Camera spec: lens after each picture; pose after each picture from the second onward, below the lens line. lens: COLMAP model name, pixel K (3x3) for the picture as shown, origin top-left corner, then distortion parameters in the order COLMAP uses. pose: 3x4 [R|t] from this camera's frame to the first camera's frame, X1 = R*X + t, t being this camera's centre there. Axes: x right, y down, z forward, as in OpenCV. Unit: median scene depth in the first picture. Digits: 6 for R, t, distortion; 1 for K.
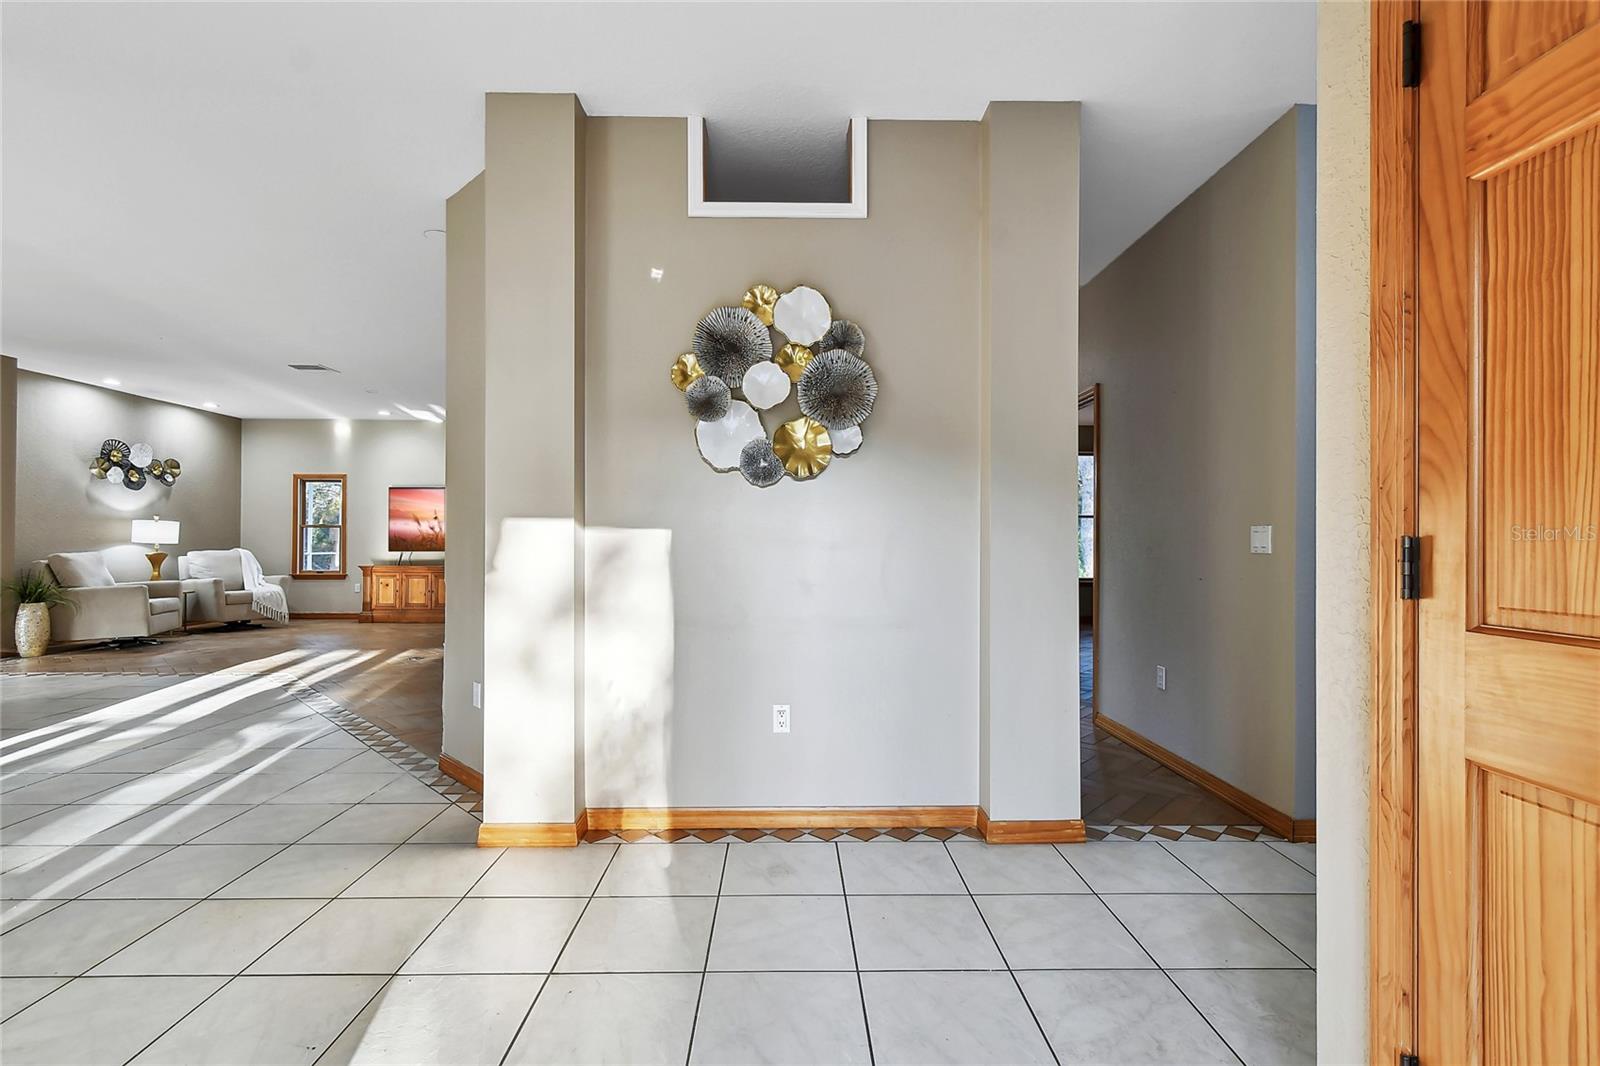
lens RADIAL K [[714.3, 0, 800.0], [0, 714.3, 533.0], [0, 0, 1]] dist [-0.000287, -0.000140]
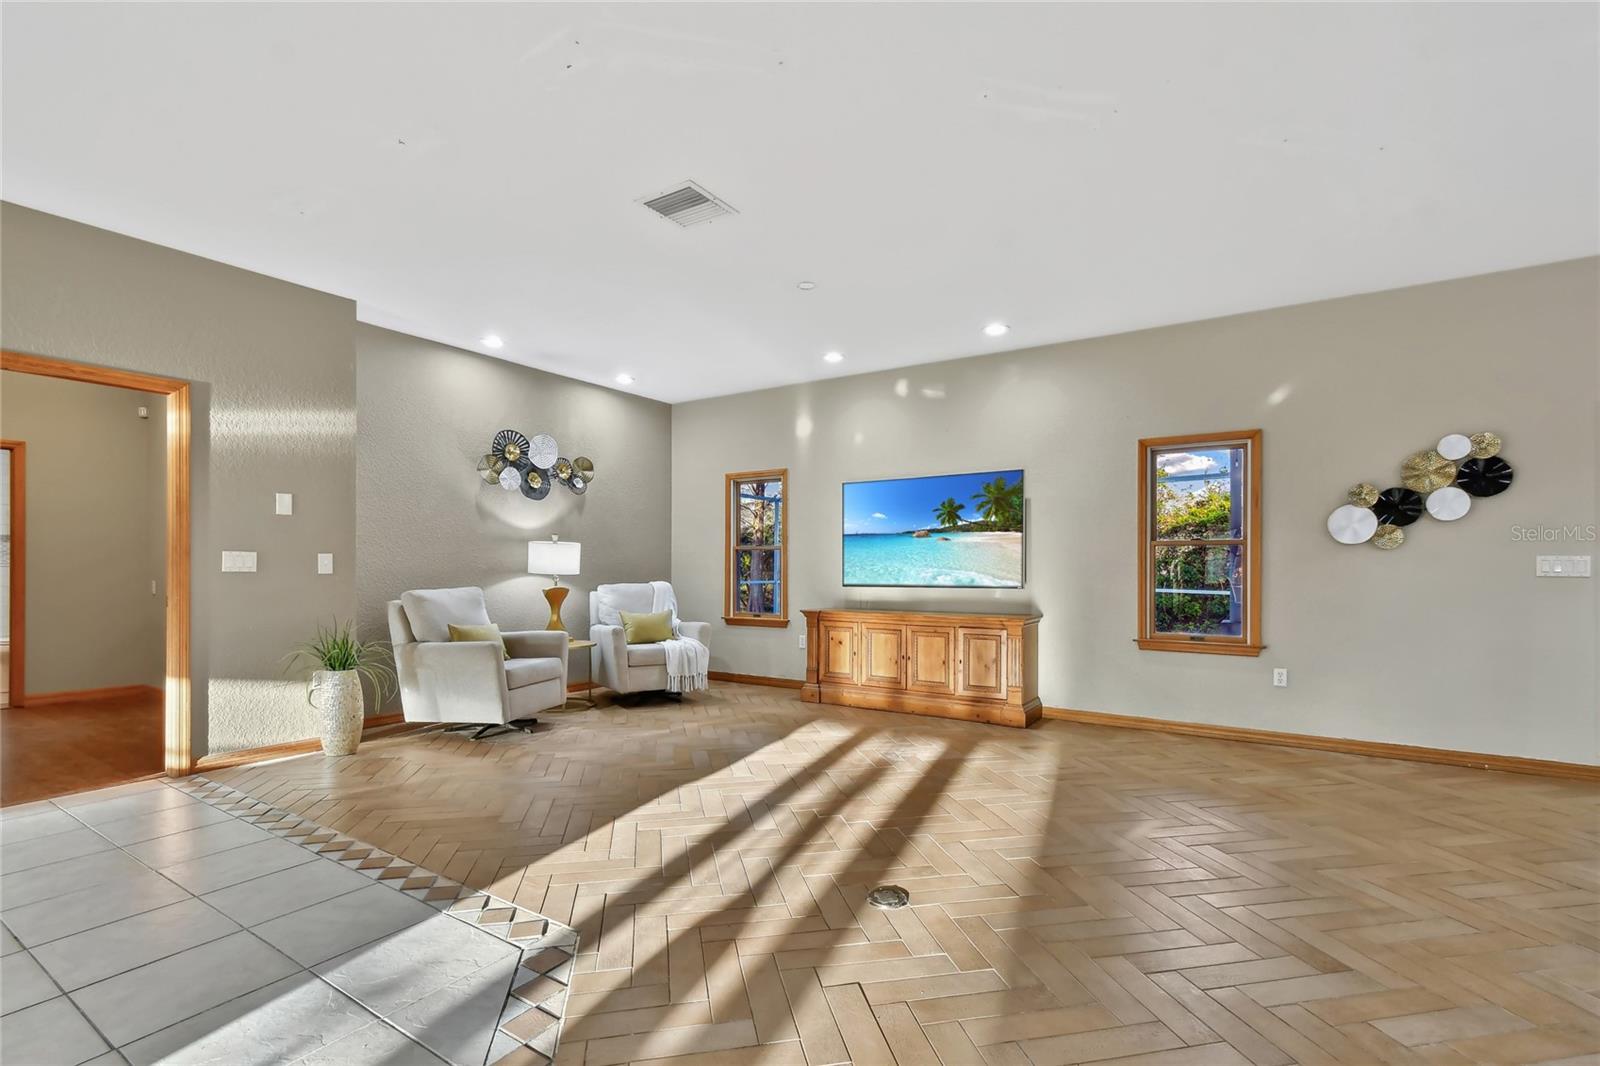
lens RADIAL K [[727.4, 0, 800.5], [0, 727.4, 560.9], [0, 0, 1]] dist [0.000670, -0.000121]
pose [[0.825803, -0.003269, -0.563950, -0.292624], [0.005725, 0.999980, 0.002586, 0.001254], [0.563930, -0.005364, 0.825805, 0.536200]]
